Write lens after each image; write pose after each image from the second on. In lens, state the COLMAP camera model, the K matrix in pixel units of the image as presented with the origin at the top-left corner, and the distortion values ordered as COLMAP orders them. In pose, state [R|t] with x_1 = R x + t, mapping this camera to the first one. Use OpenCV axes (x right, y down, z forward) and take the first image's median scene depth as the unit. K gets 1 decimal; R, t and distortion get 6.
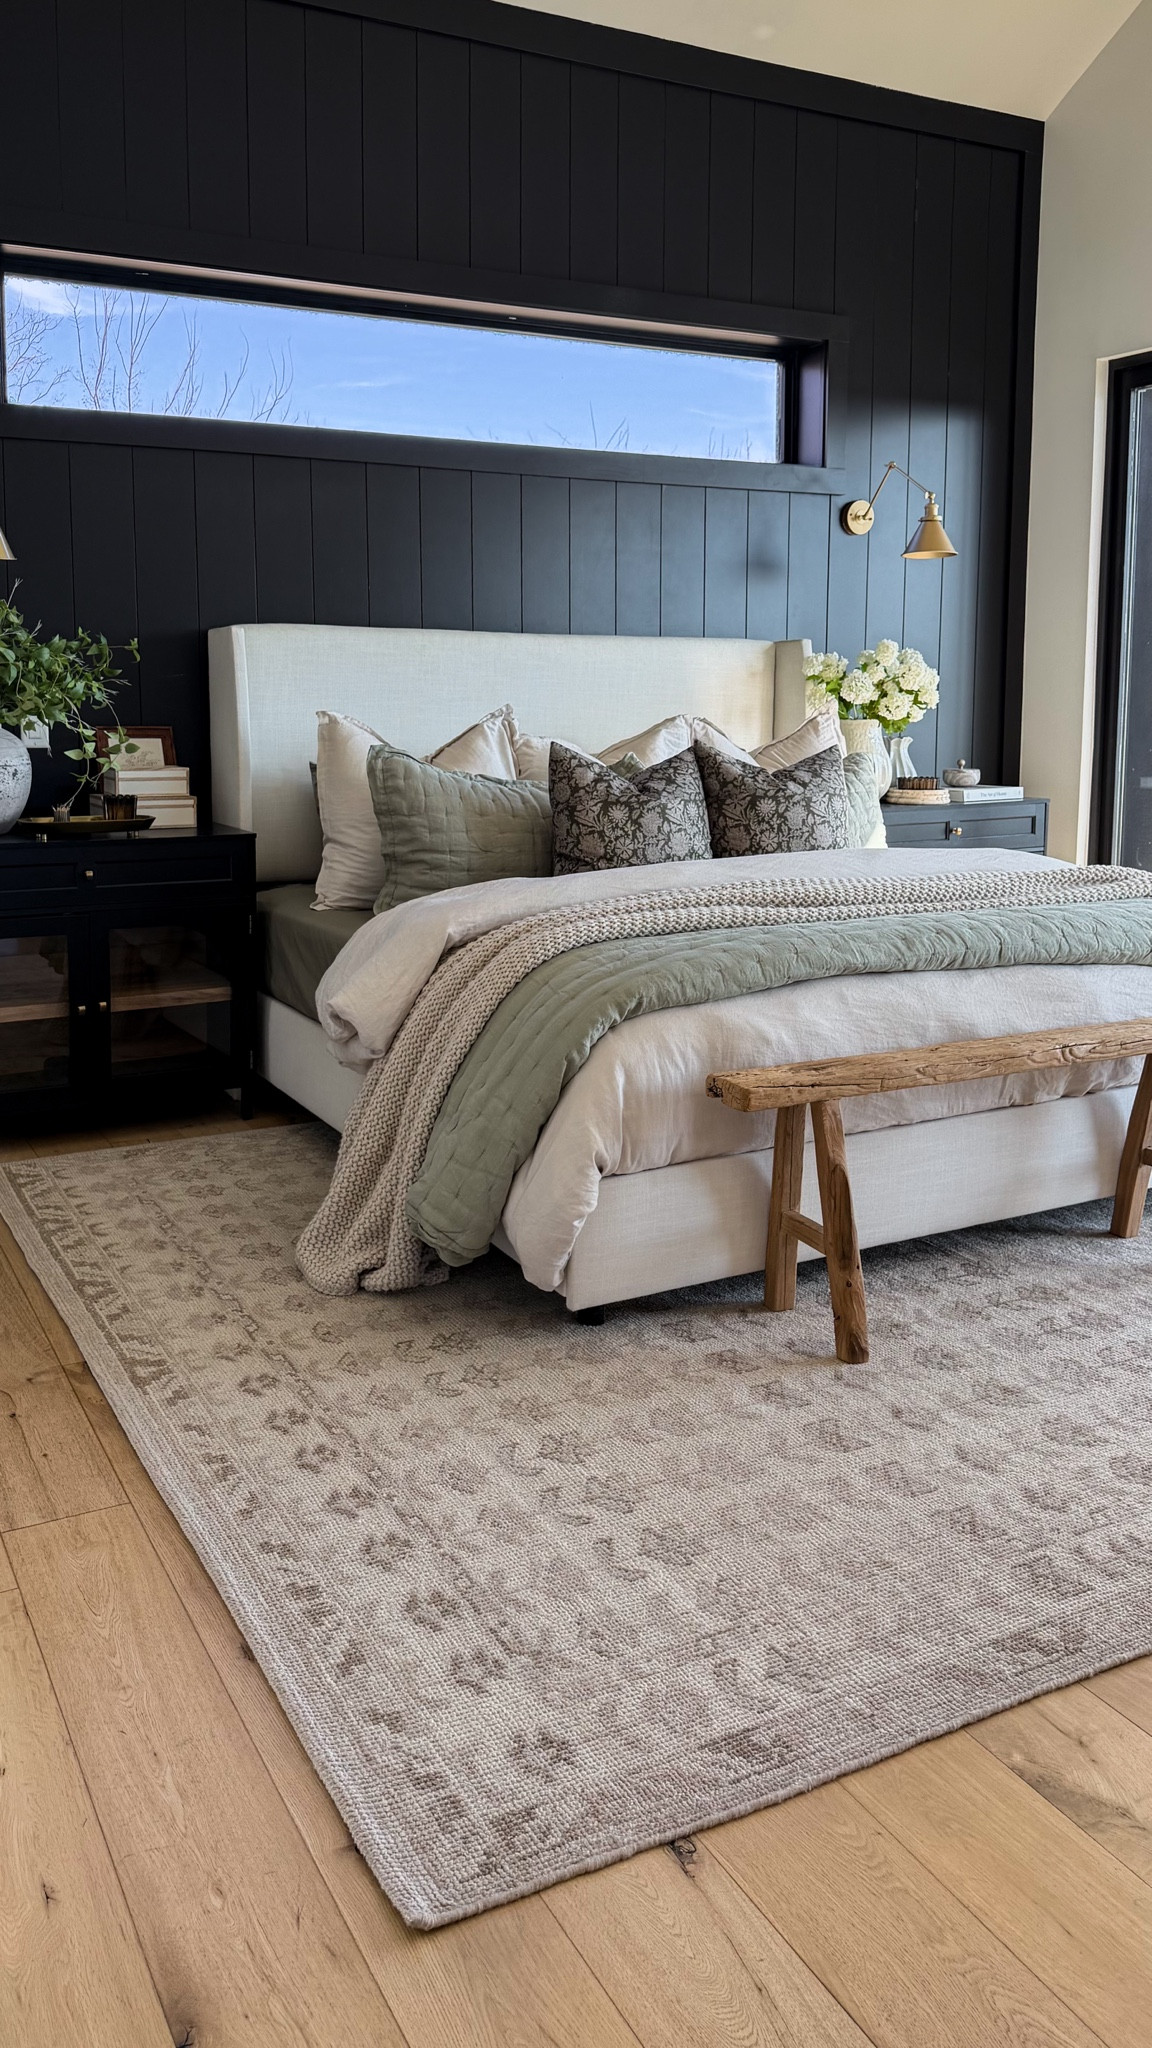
lens RADIAL K [[1524.8, 0, 491.9], [0, 1524.8, 885.9], [0, 0, 1]] dist [0.059328, -0.000437]
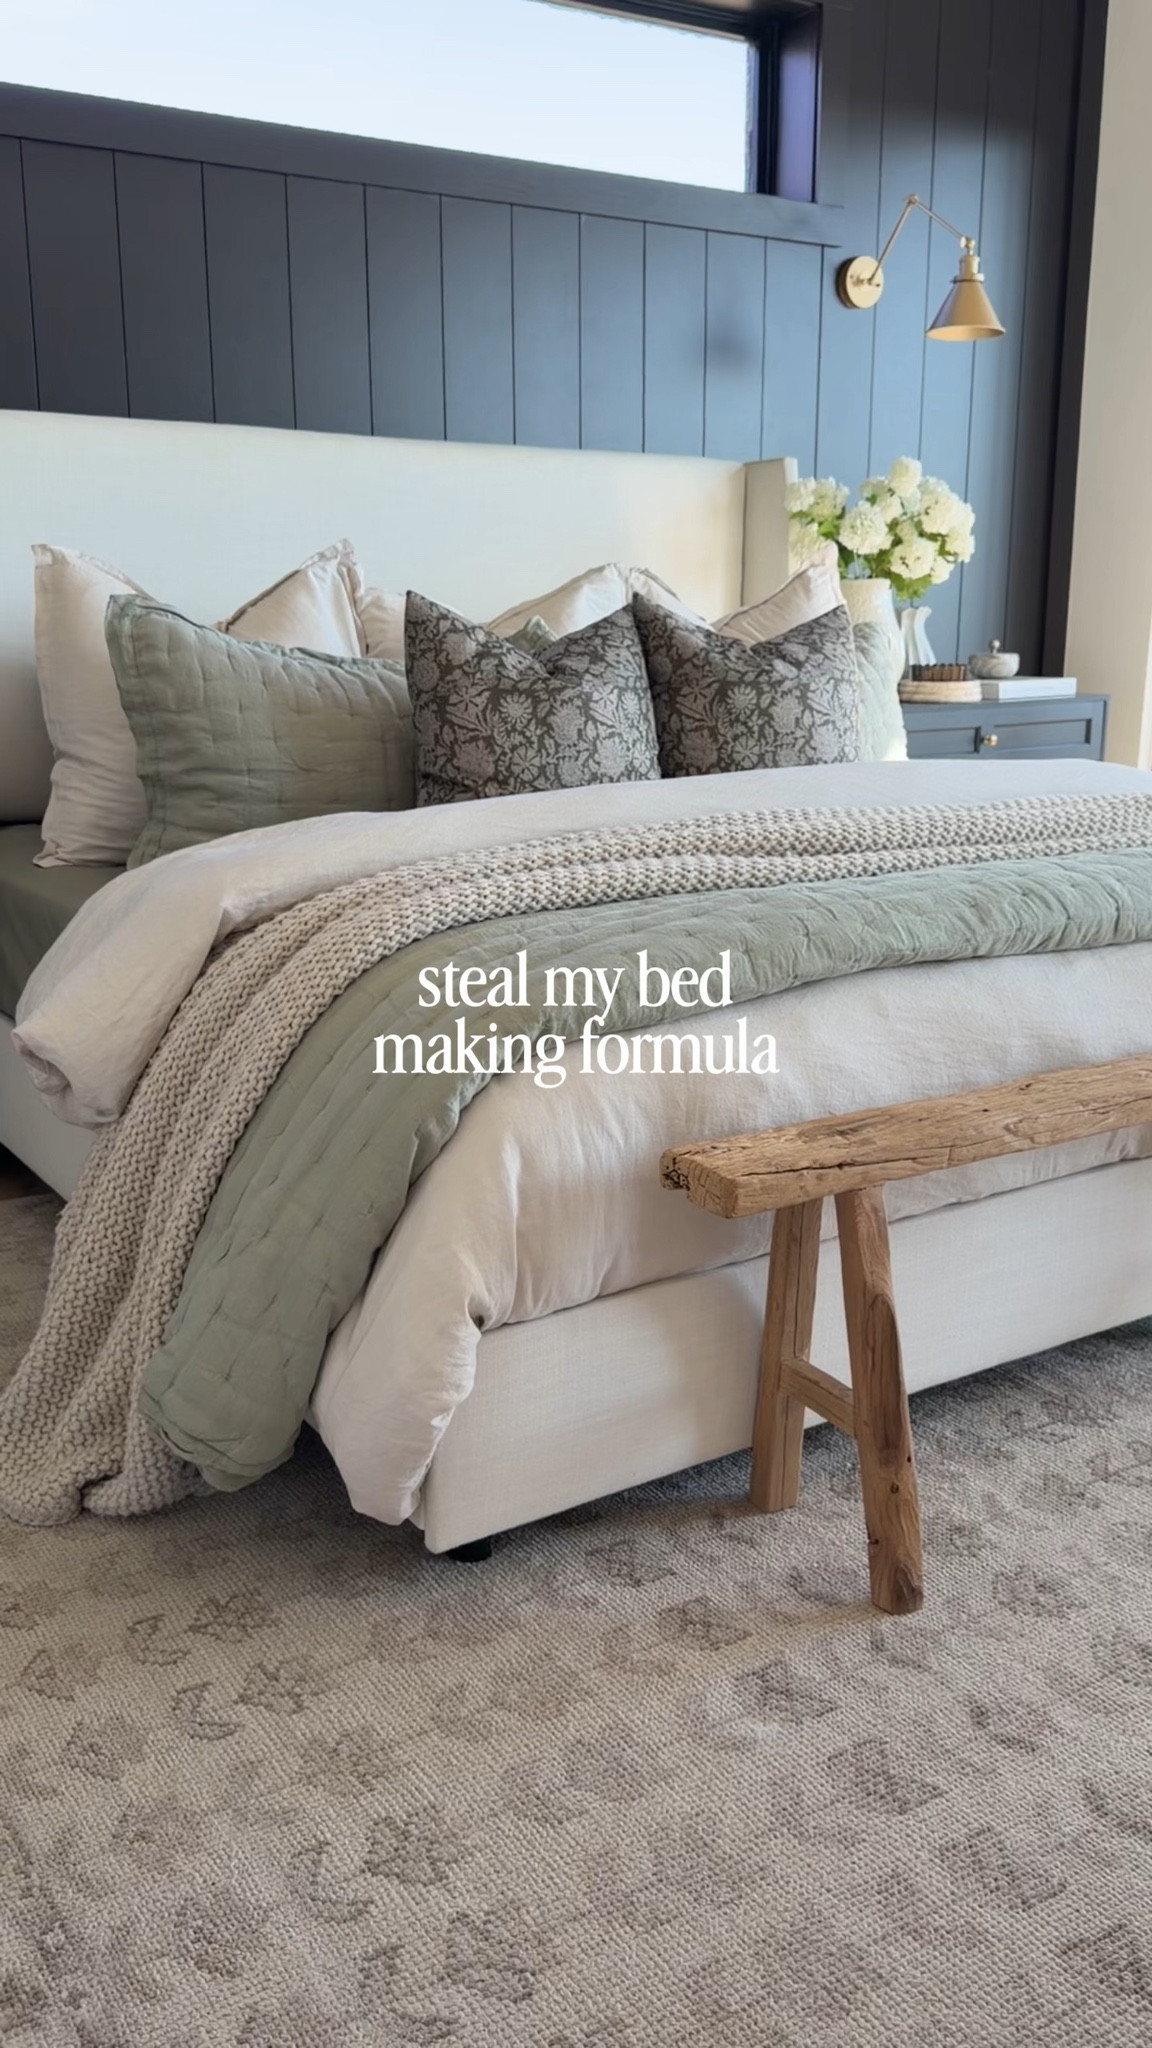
lens RADIAL K [[1738.3, 0, 560.7], [0, 1738.3, 1075.0], [0, 0, 1]] dist [0.073237, -0.141973]
pose [[0.995474, -0.023963, 0.091960, 0.030958], [0.010427, 0.989387, 0.144932, -0.001340], [-0.094457, -0.143317, 0.985159, 0.259510]]
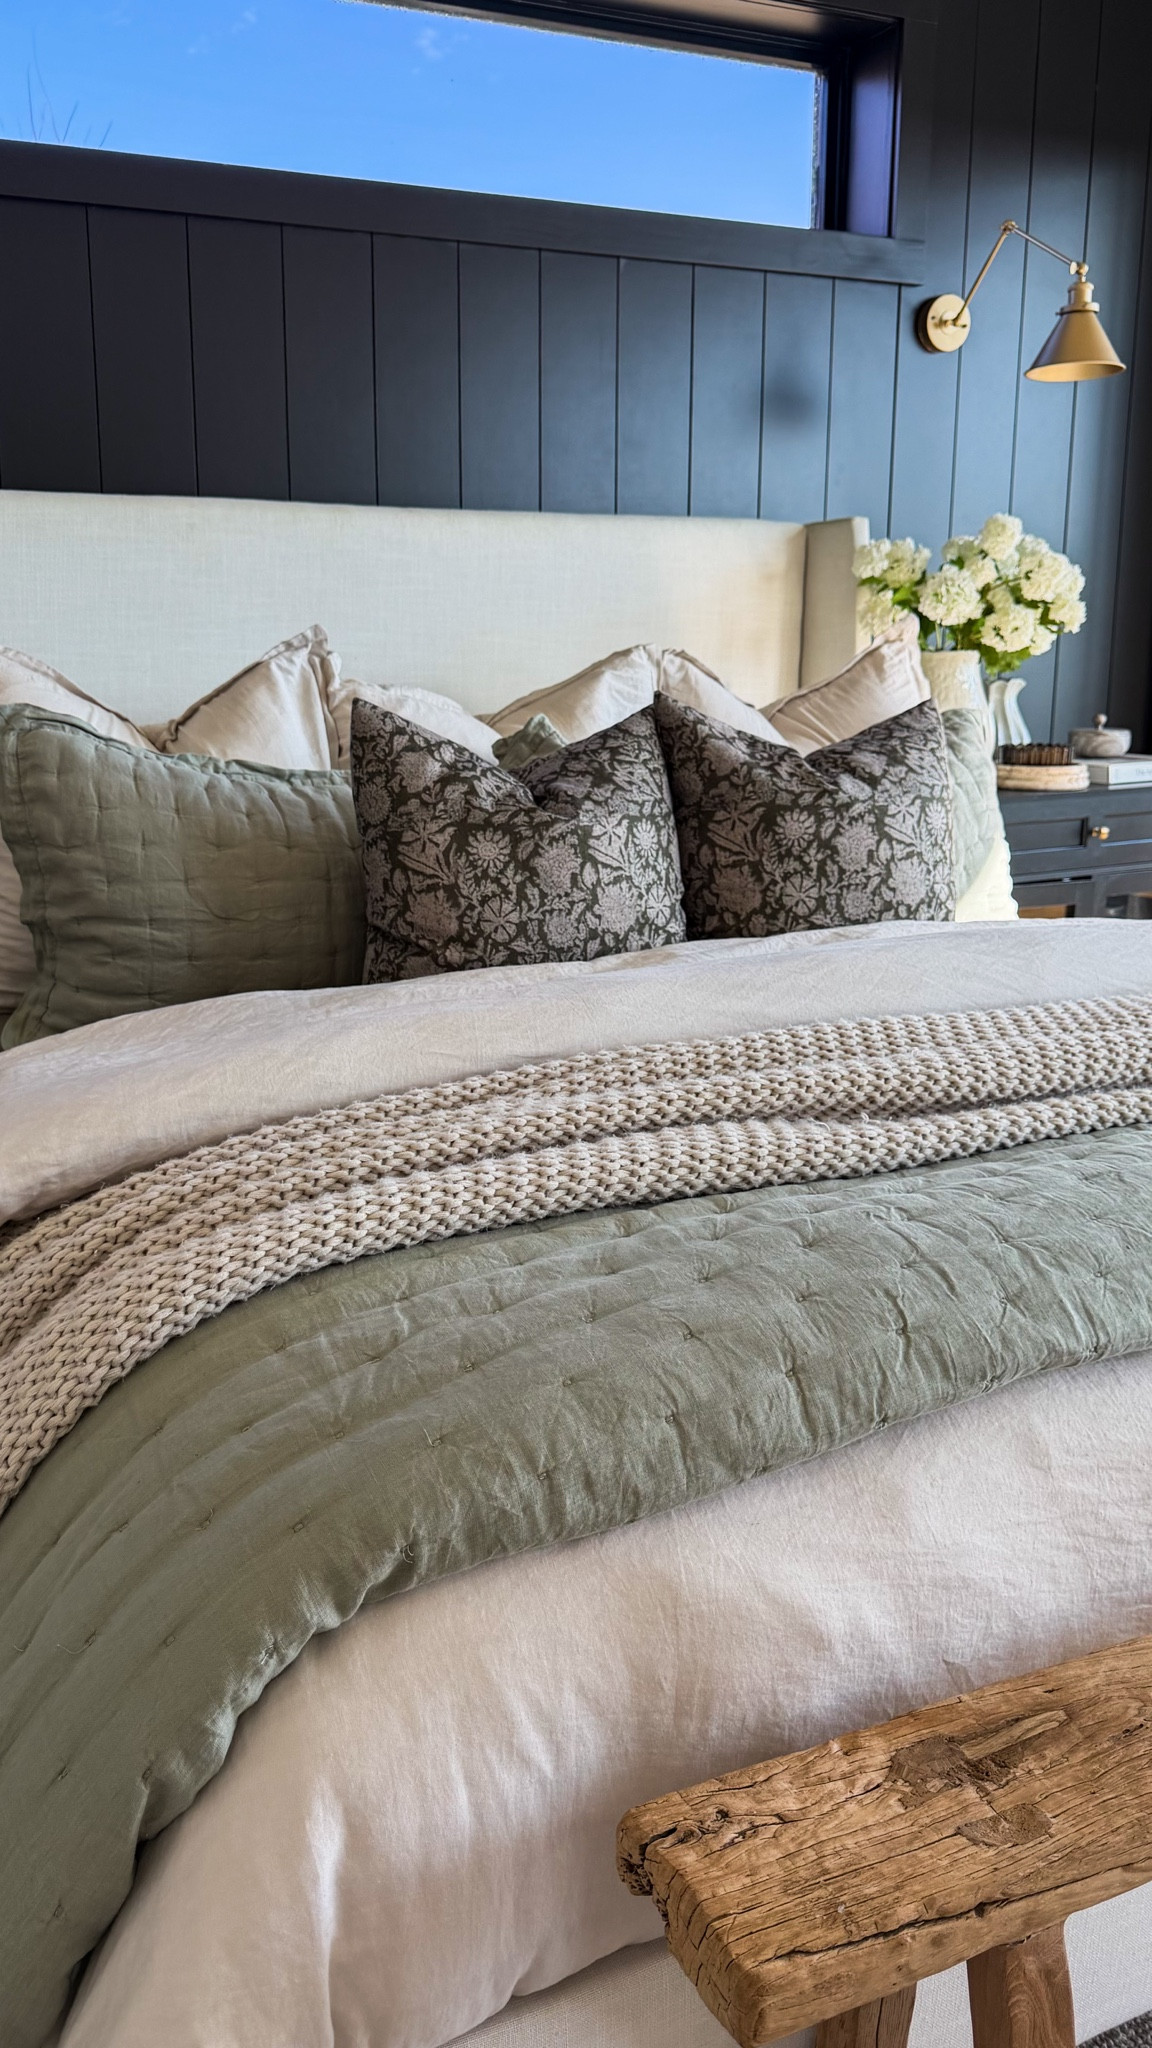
lens RADIAL K [[1511.7, 0, 395.3], [0, 1511.7, 925.6], [0, 0, 1]] dist [0.081026, -0.096880]
pose [[0.997971, 0.005744, -0.063403, 0.083602], [-0.001588, 0.997858, 0.065401, -0.054047], [0.063643, -0.065168, 0.995843, 0.514420]]
